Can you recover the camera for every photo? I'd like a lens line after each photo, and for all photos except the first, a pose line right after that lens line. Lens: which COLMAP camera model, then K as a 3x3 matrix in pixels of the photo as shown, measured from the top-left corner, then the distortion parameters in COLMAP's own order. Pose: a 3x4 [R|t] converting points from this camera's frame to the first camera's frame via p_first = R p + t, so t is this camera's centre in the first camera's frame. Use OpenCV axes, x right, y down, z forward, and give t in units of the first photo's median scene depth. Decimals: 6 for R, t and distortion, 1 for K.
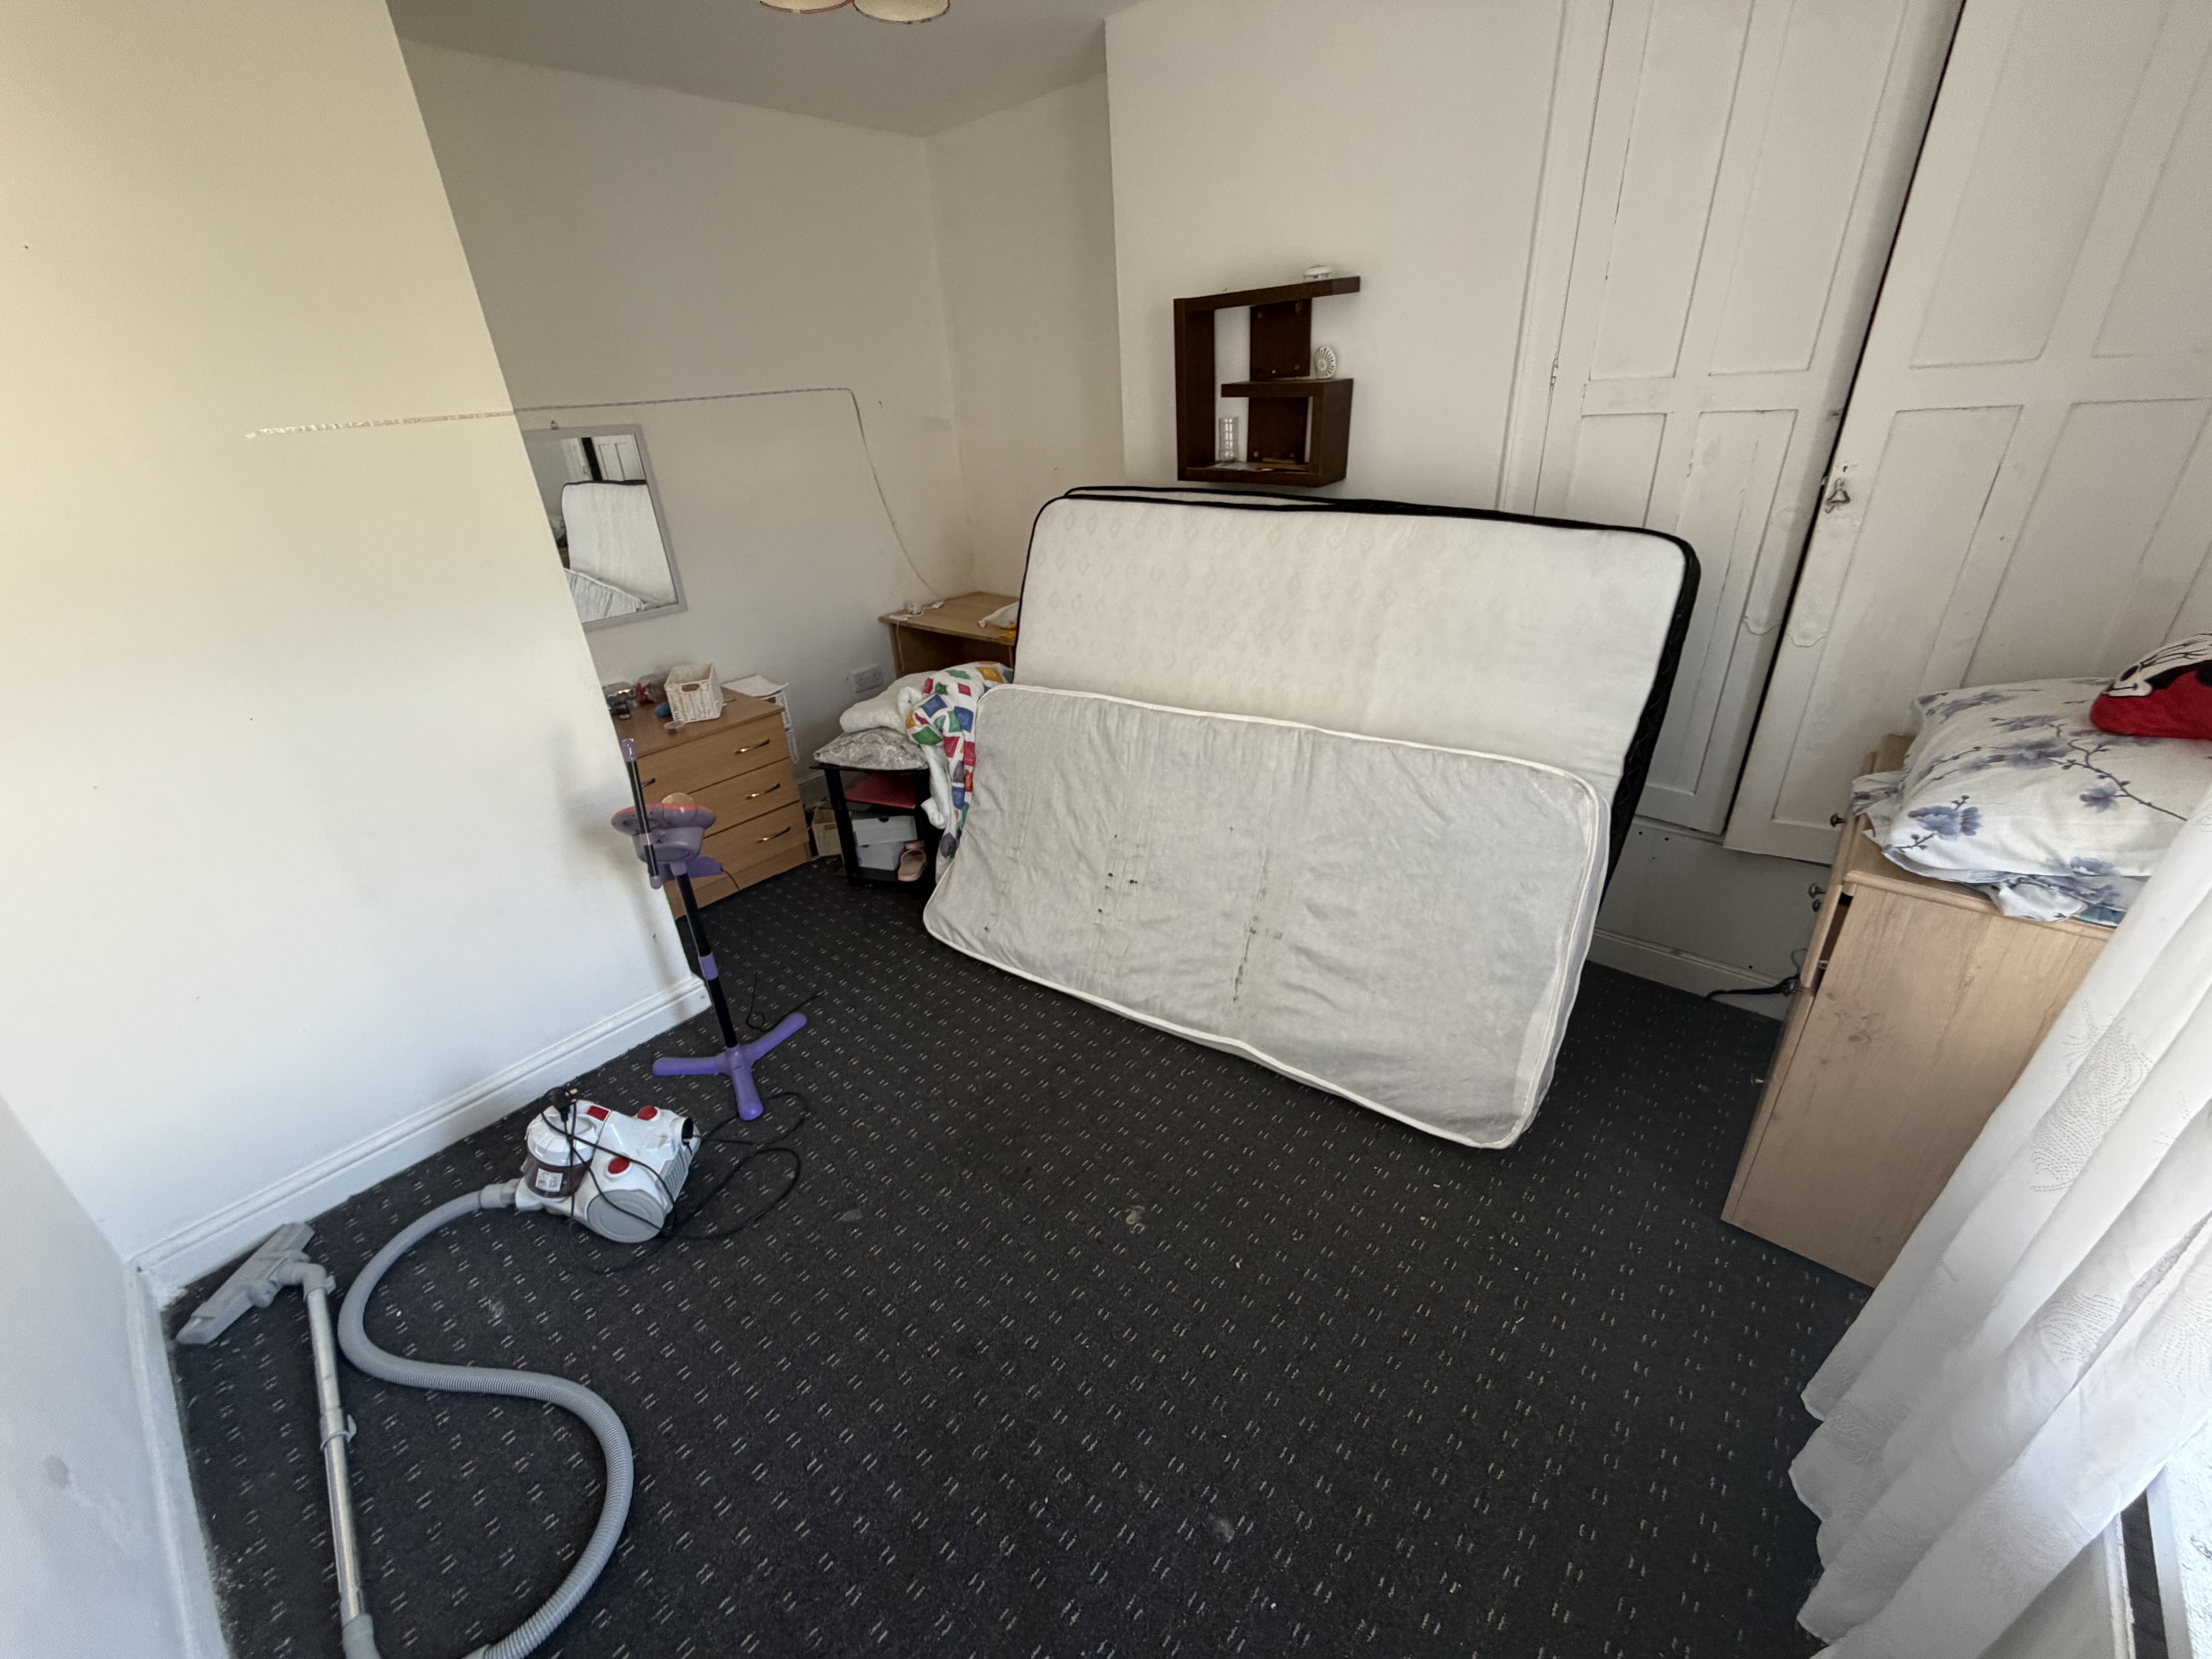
lens RADIAL K [[887.2, 0, 1106.4], [0, 887.2, 832.0], [0, 0, 1]] dist [0.002928, 0.000092]
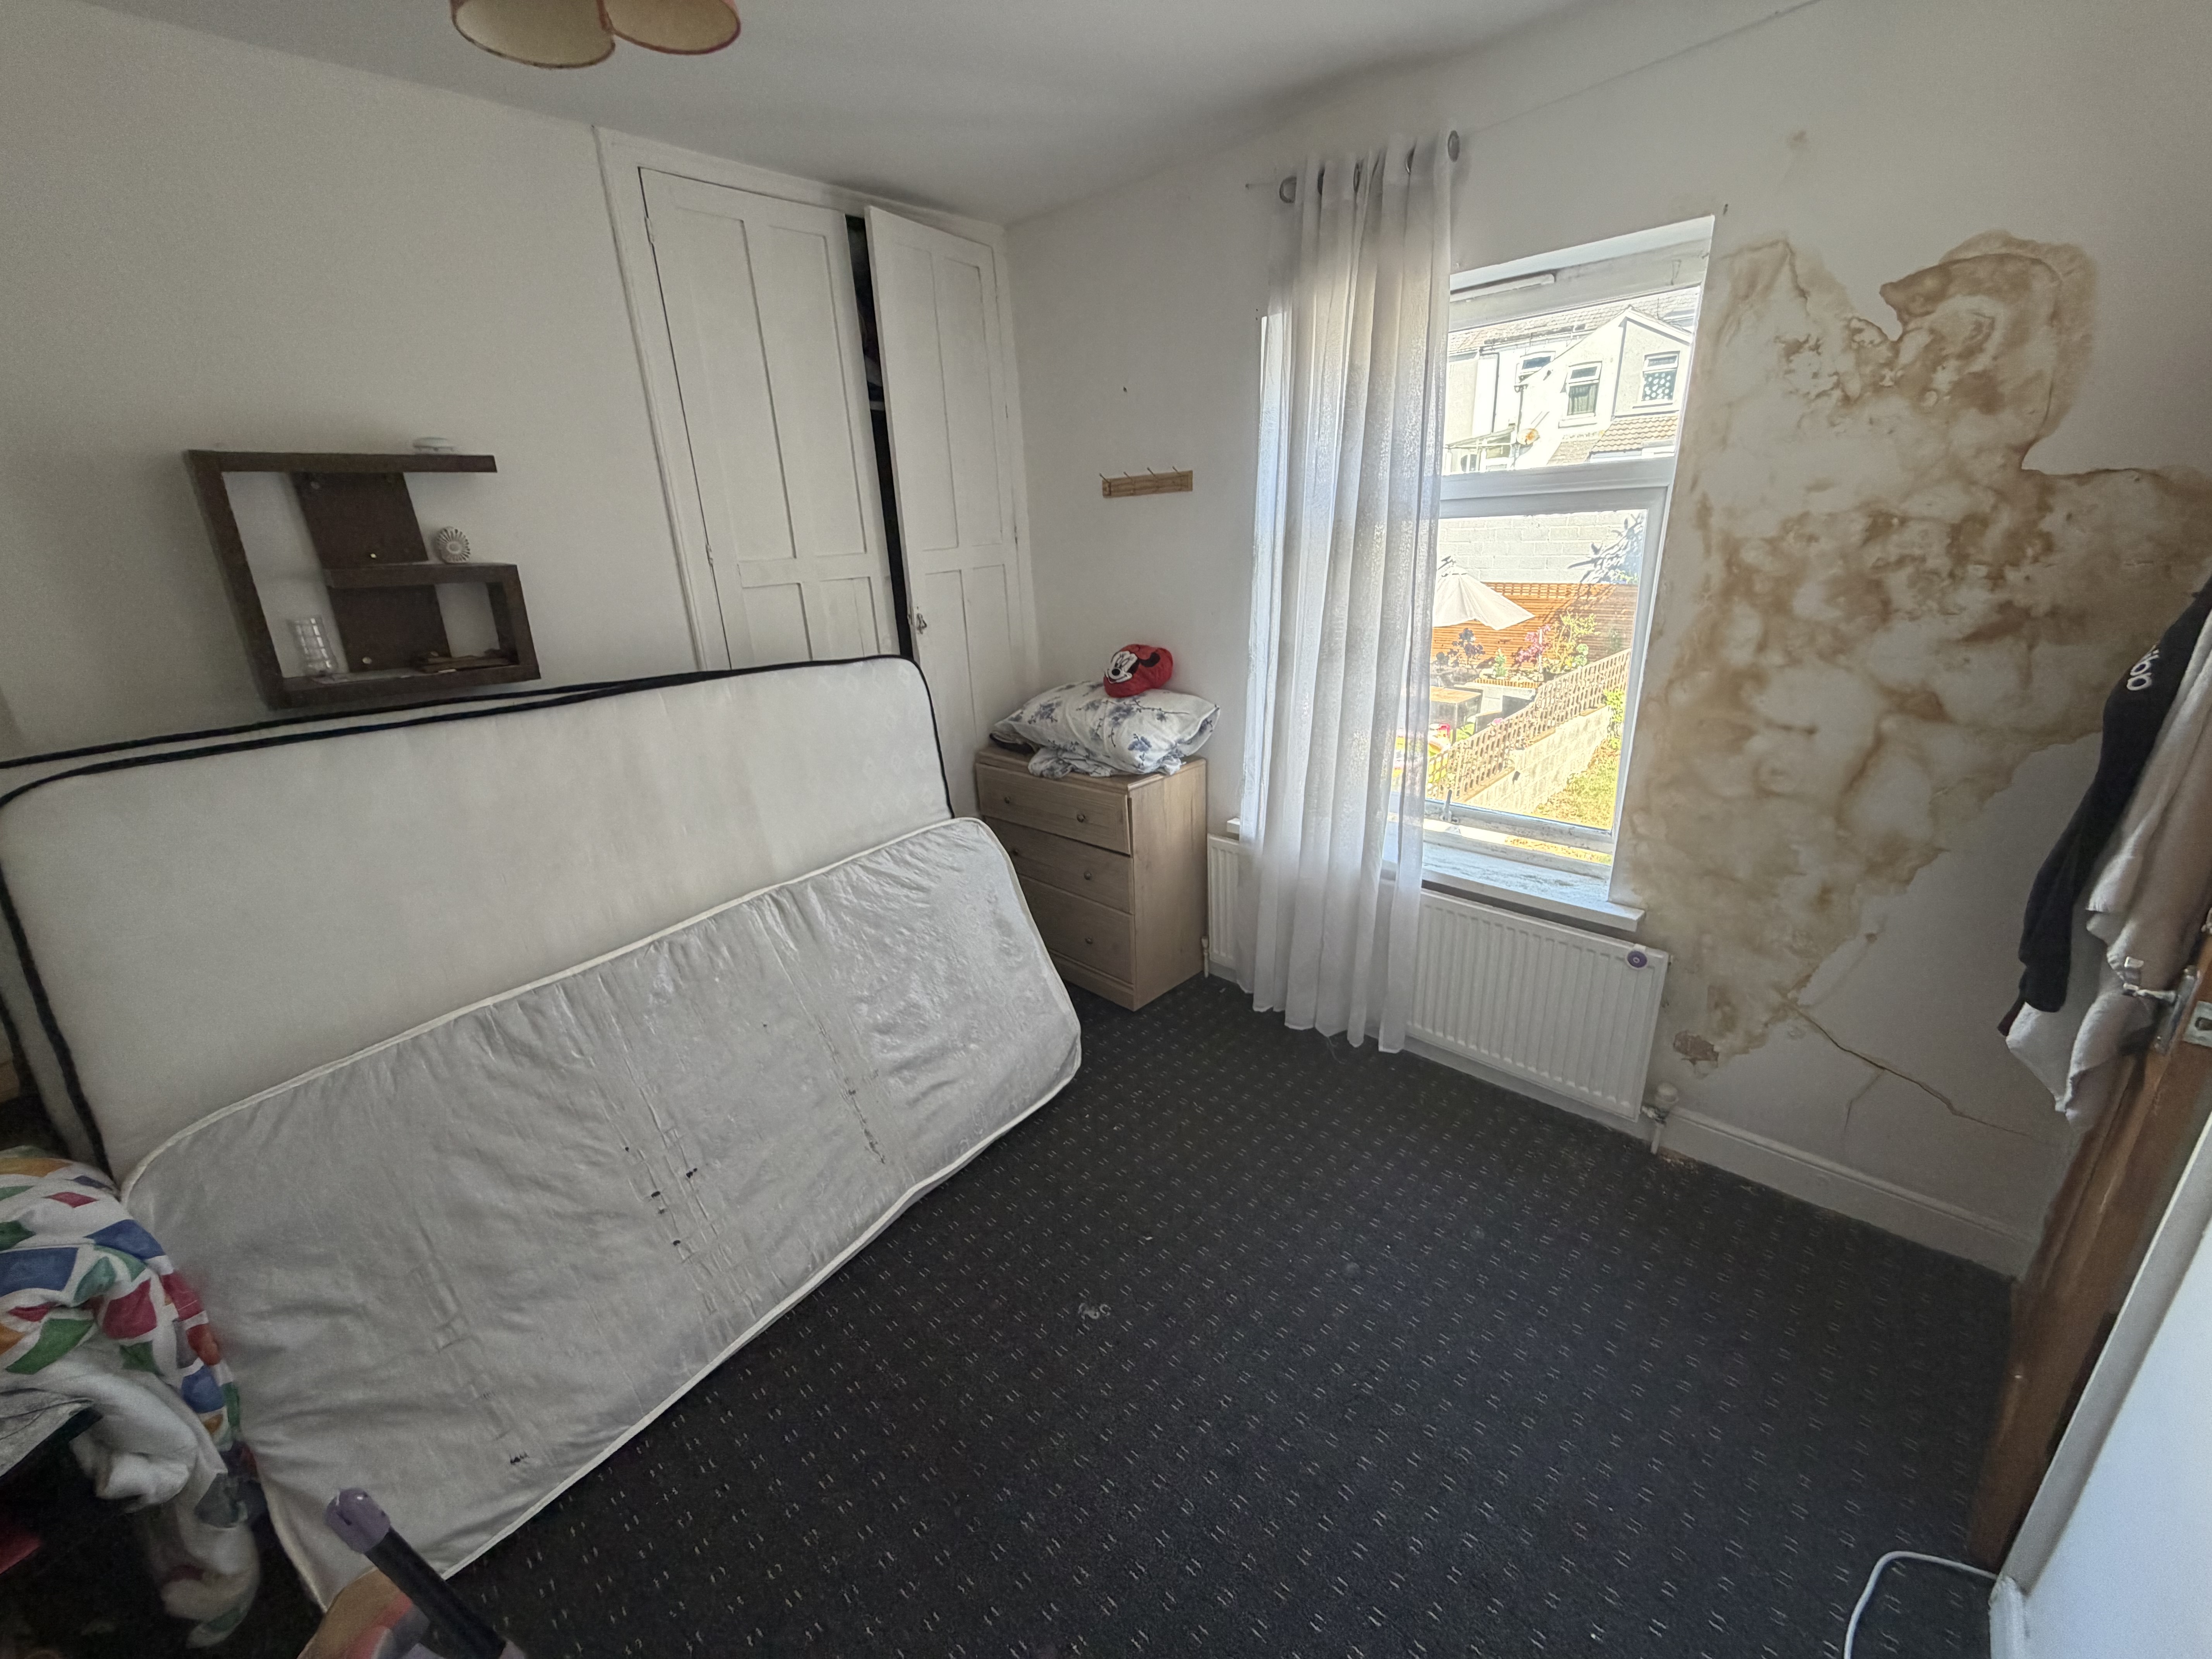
lens RADIAL K [[887.2, 0, 1103.1], [0, 887.2, 832.5], [0, 0, 1]] dist [0.002928, 0.000092]
pose [[0.044446, -0.286319, 0.957103, -0.593568], [0.481895, 0.845364, 0.230514, -0.194026], [-0.875101, 0.450977, 0.175548, 0.429567]]
